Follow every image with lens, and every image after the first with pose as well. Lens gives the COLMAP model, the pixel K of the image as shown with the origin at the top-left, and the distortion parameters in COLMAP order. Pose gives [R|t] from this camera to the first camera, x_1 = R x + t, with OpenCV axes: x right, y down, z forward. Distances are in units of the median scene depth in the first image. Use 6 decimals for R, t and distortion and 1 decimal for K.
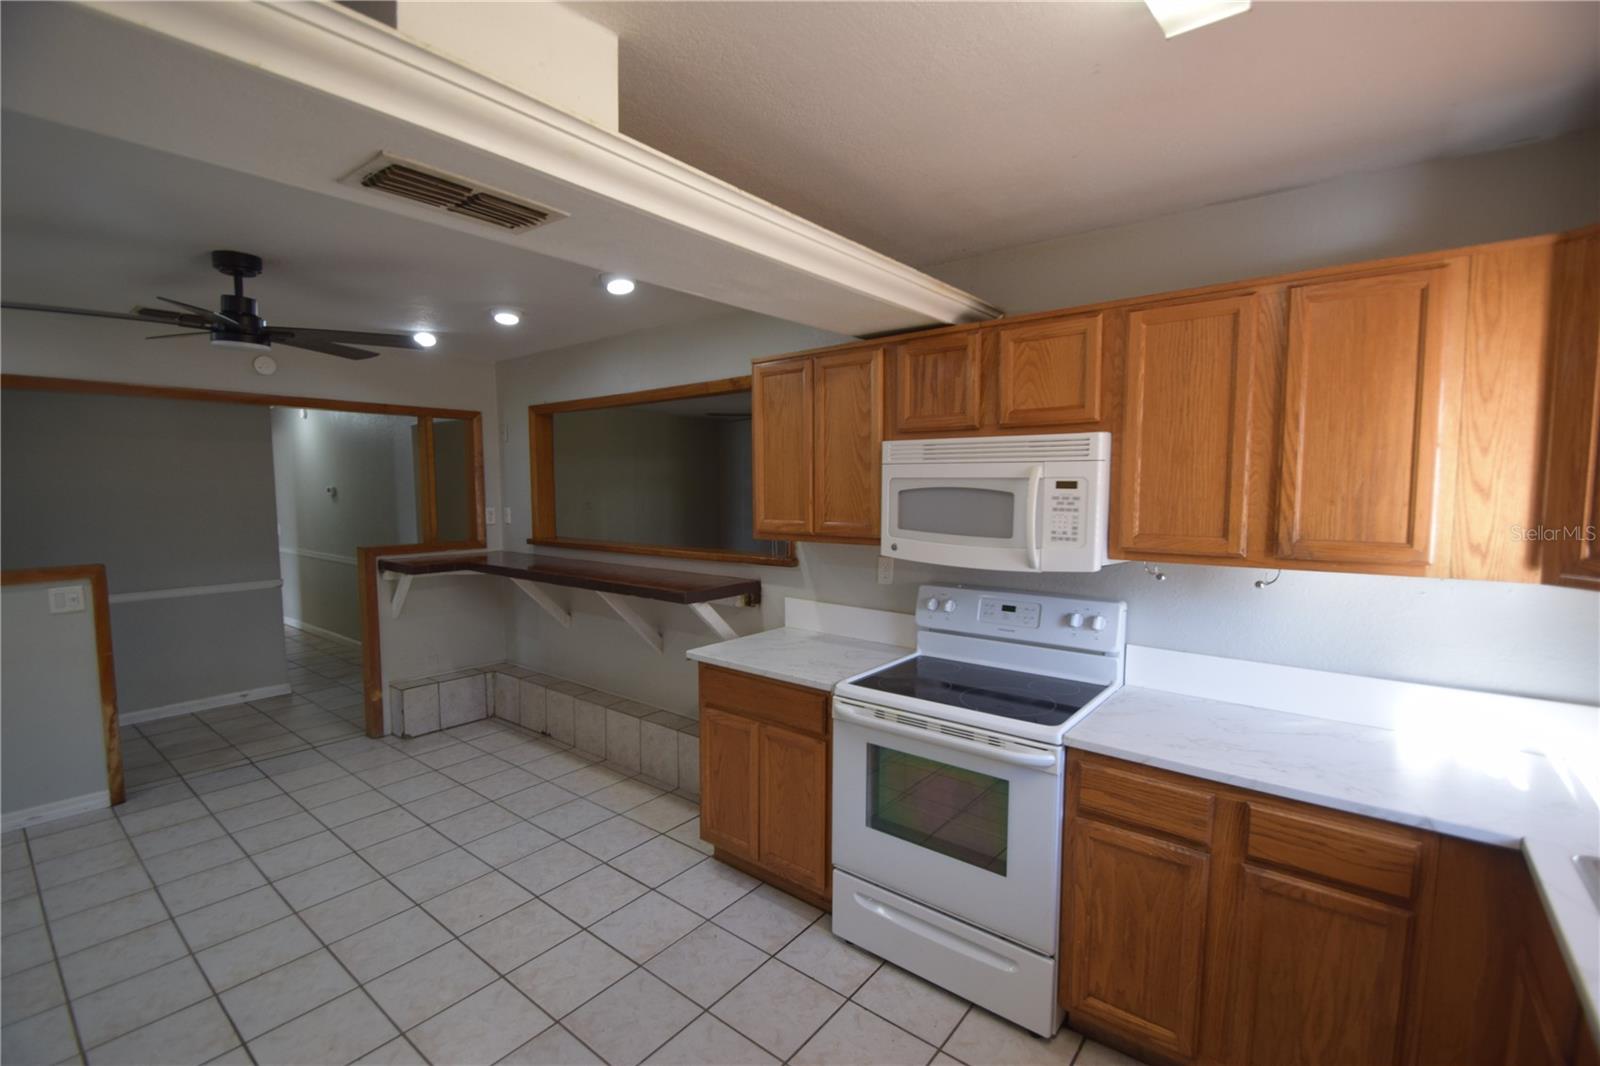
lens RADIAL K [[702.0, 0, 797.7], [0, 702.0, 541.3], [0, 0, 1]] dist [0.017108, -0.017382]
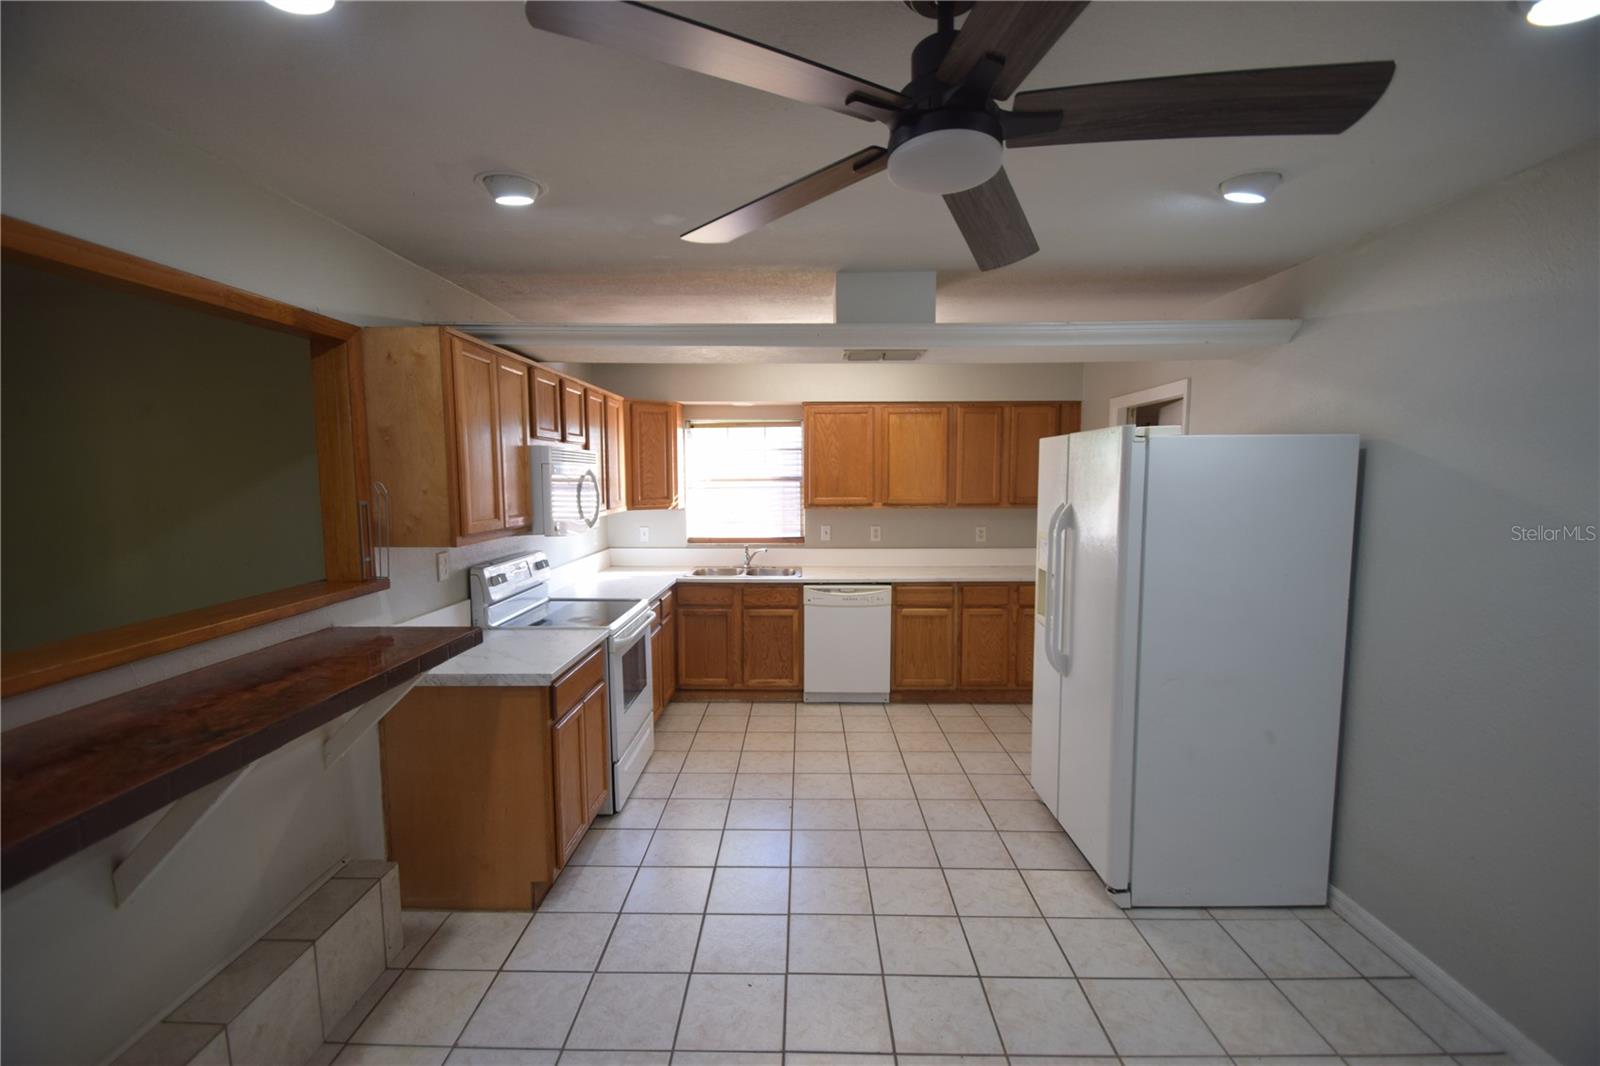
lens RADIAL K [[702.0, 0, 797.7], [0, 702.0, 541.3], [0, 0, 1]] dist [0.017108, -0.017382]
pose [[-0.617230, -0.070685, 0.783601, -1.285905], [0.067146, 0.987590, 0.141976, -0.135288], [-0.783912, 0.140248, -0.604824, 1.609075]]
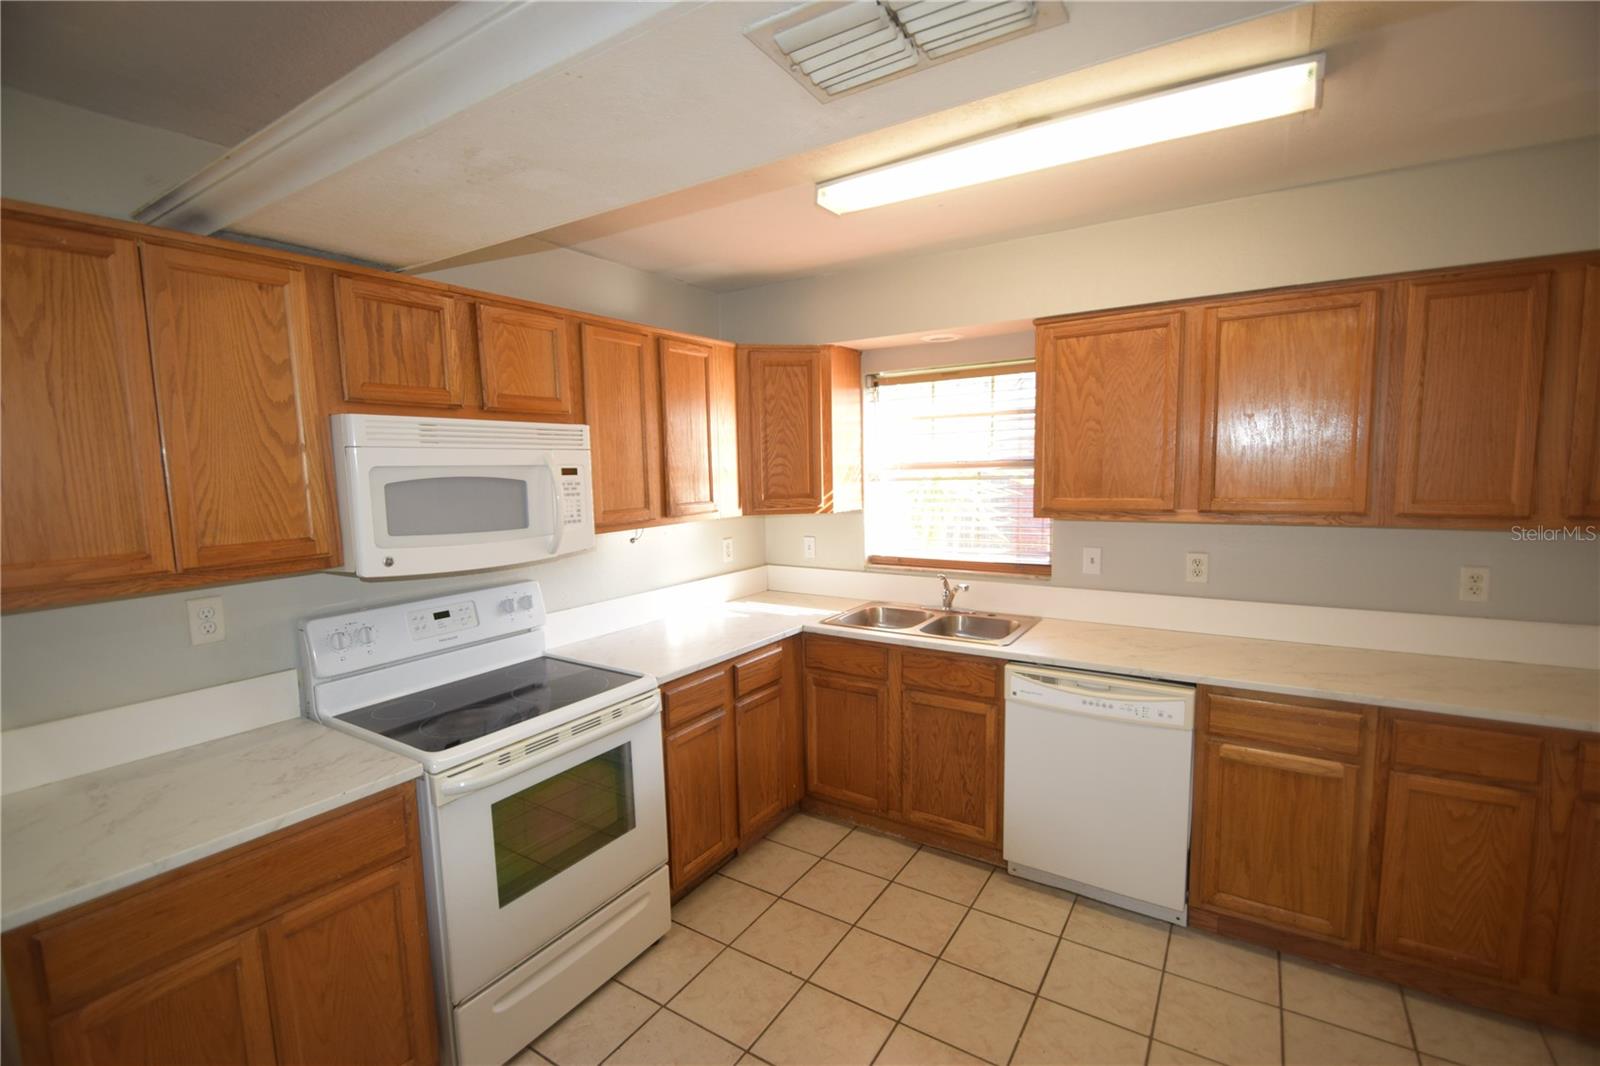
lens RADIAL K [[702.0, 0, 797.7], [0, 702.0, 541.3], [0, 0, 1]] dist [0.017108, -0.017382]
pose [[-0.100258, -0.106384, 0.989258, -0.695691], [0.102282, 0.987898, 0.116604, -0.060888], [-0.989690, 0.112874, -0.088163, 0.718443]]
